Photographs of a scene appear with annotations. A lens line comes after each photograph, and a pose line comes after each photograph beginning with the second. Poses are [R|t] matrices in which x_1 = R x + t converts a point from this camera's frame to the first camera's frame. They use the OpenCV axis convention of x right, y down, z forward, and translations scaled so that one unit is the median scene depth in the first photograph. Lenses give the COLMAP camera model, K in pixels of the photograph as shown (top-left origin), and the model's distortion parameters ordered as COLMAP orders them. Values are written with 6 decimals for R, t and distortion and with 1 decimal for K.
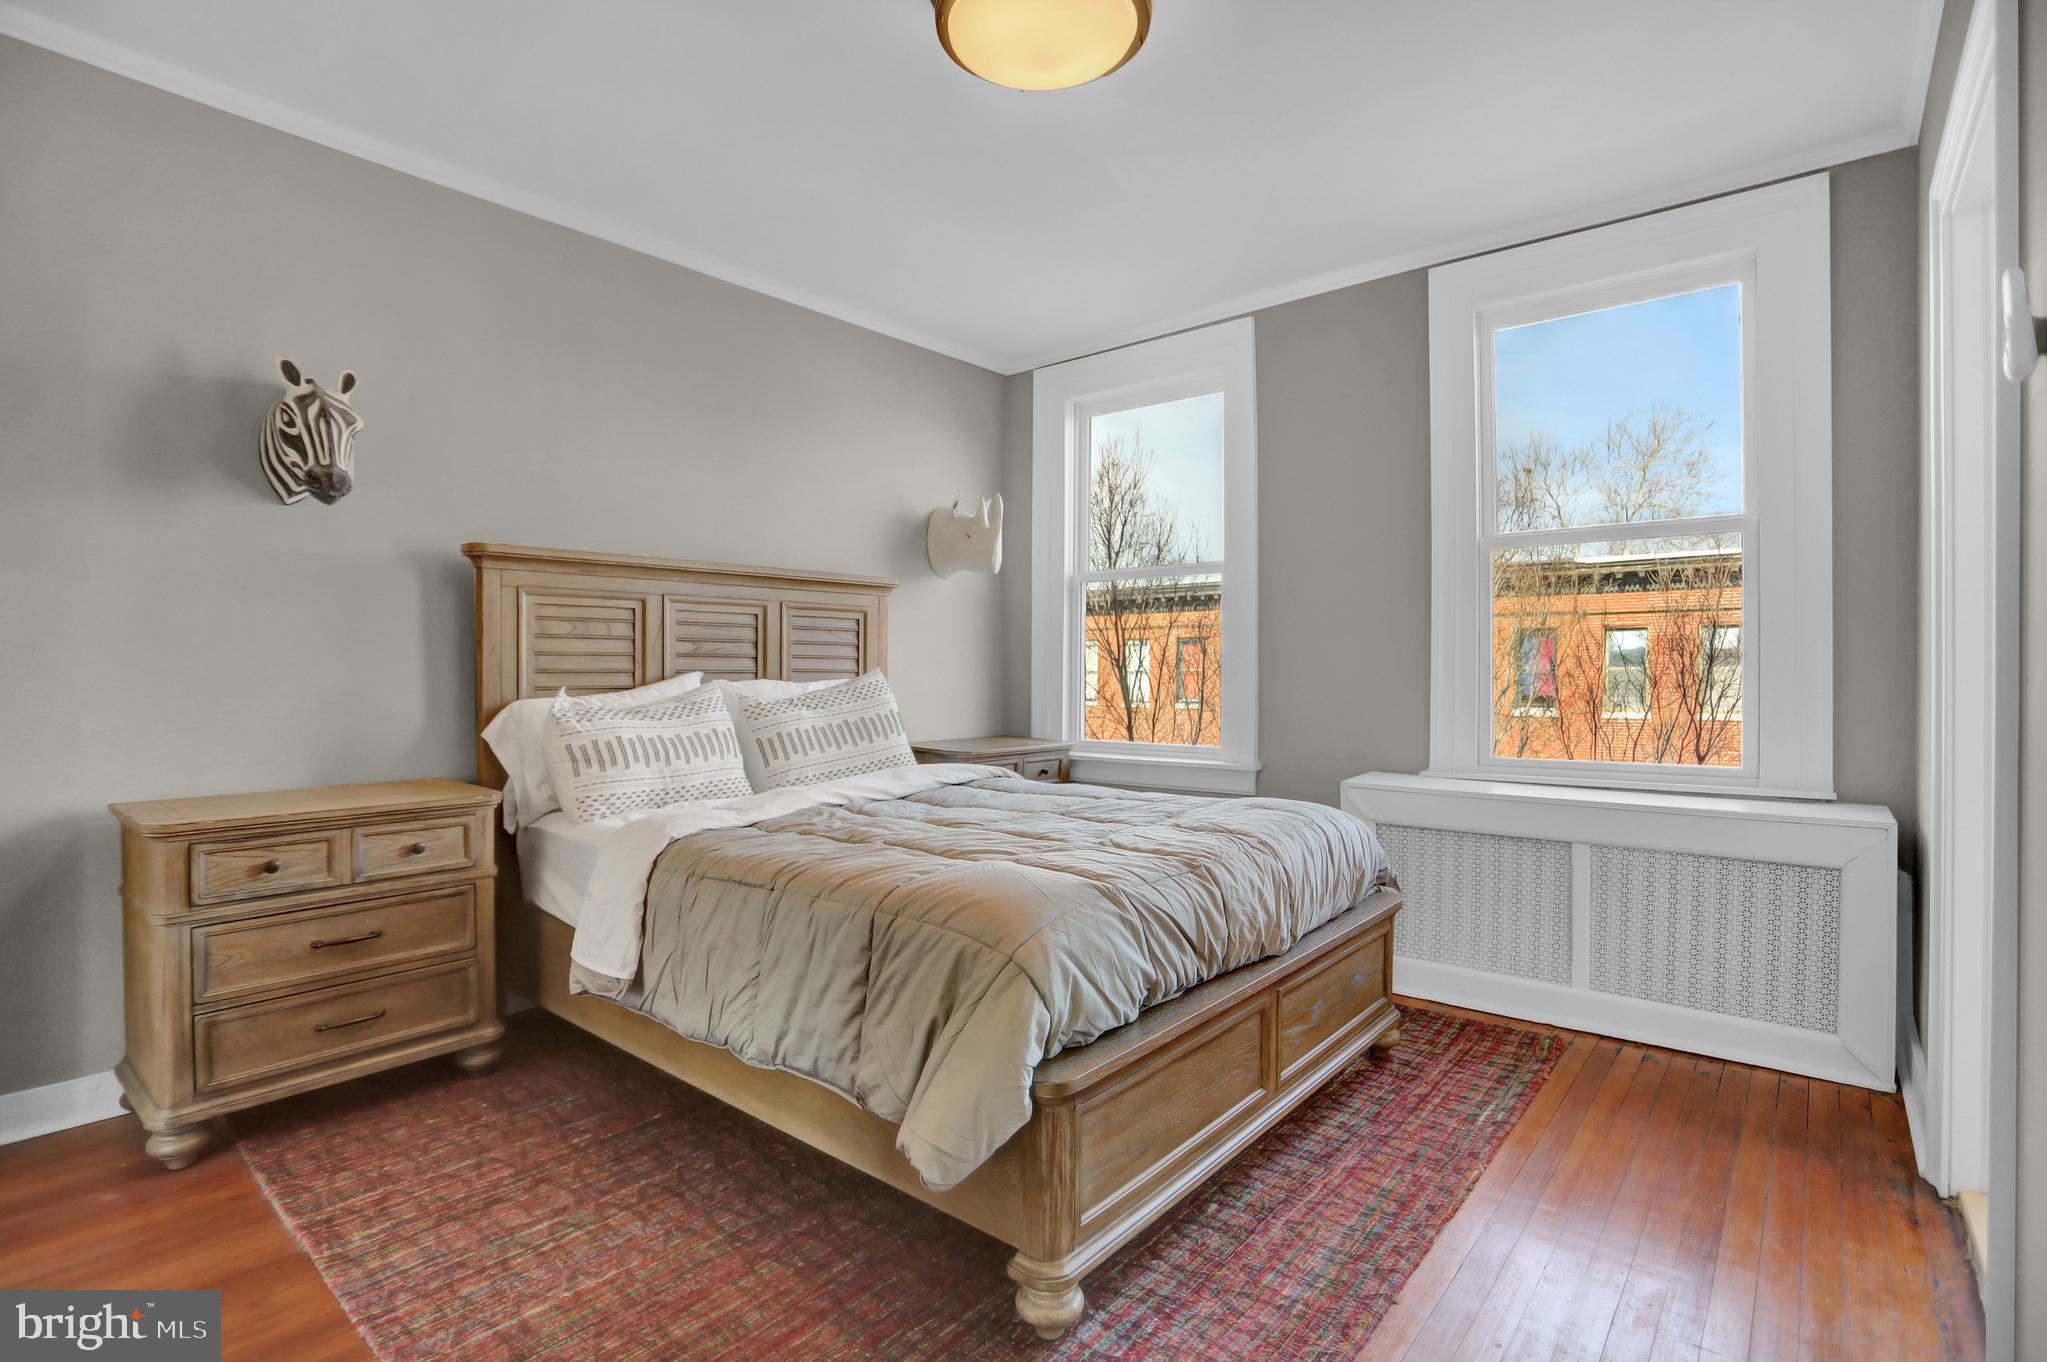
lens RADIAL K [[990.9, 0, 1039.6], [0, 990.9, 683.6], [0, 0, 1]] dist [-0.046718, 0.004937]
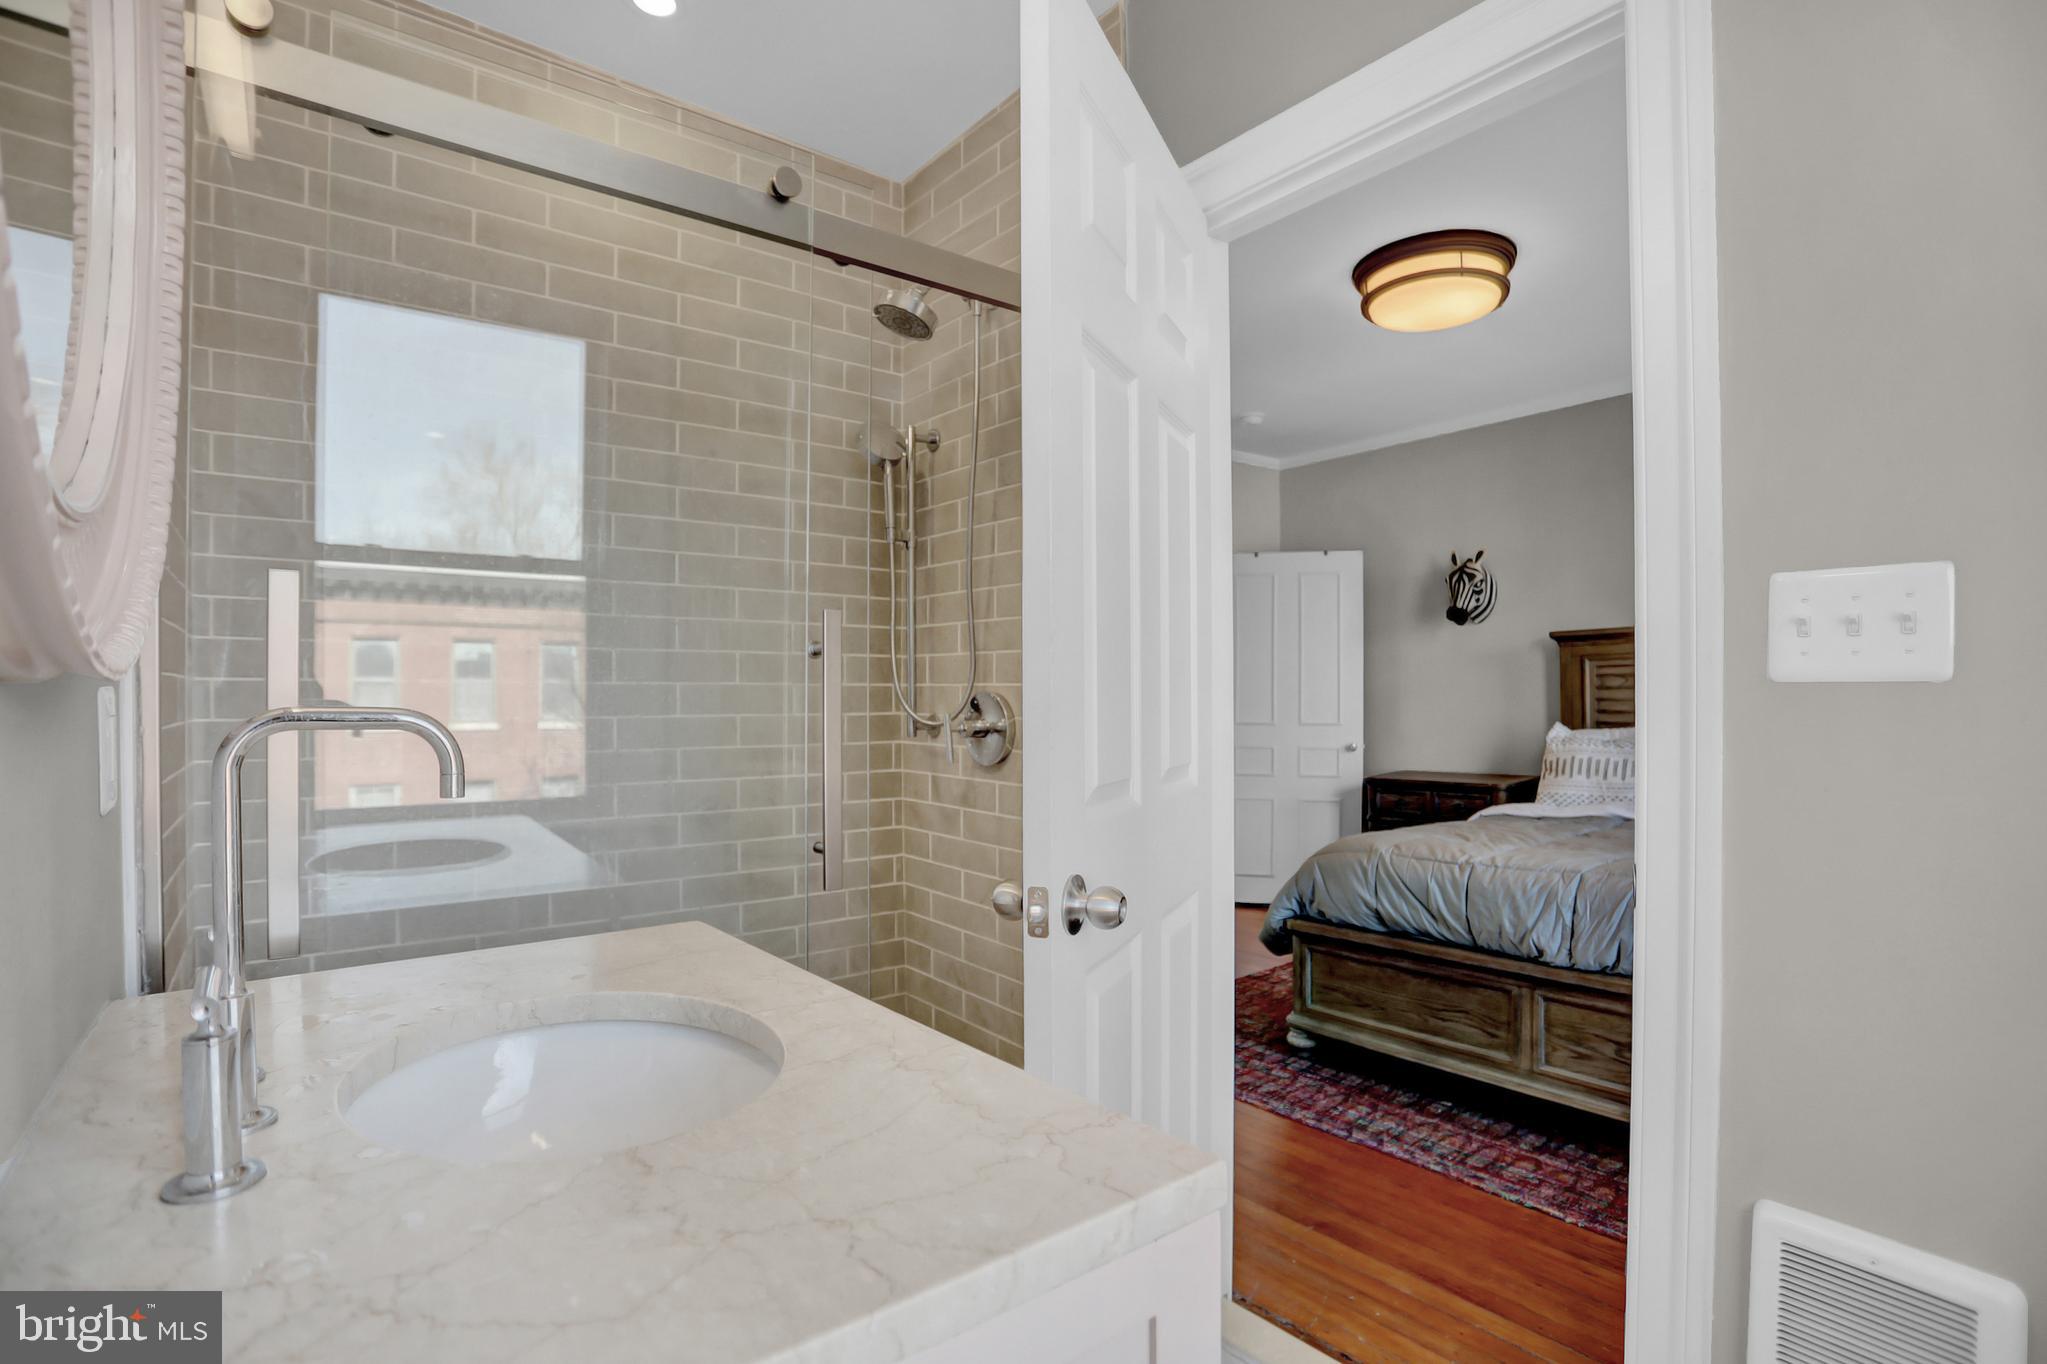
lens RADIAL K [[990.9, 0, 1026.4], [0, 990.9, 692.7], [0, 0, 1]] dist [-0.046718, 0.004937]
pose [[-0.218490, -0.007082, -0.975813, 1.115475], [-0.004883, 0.999969, -0.006164, -0.027720], [0.975827, 0.003419, -0.218518, 0.475669]]
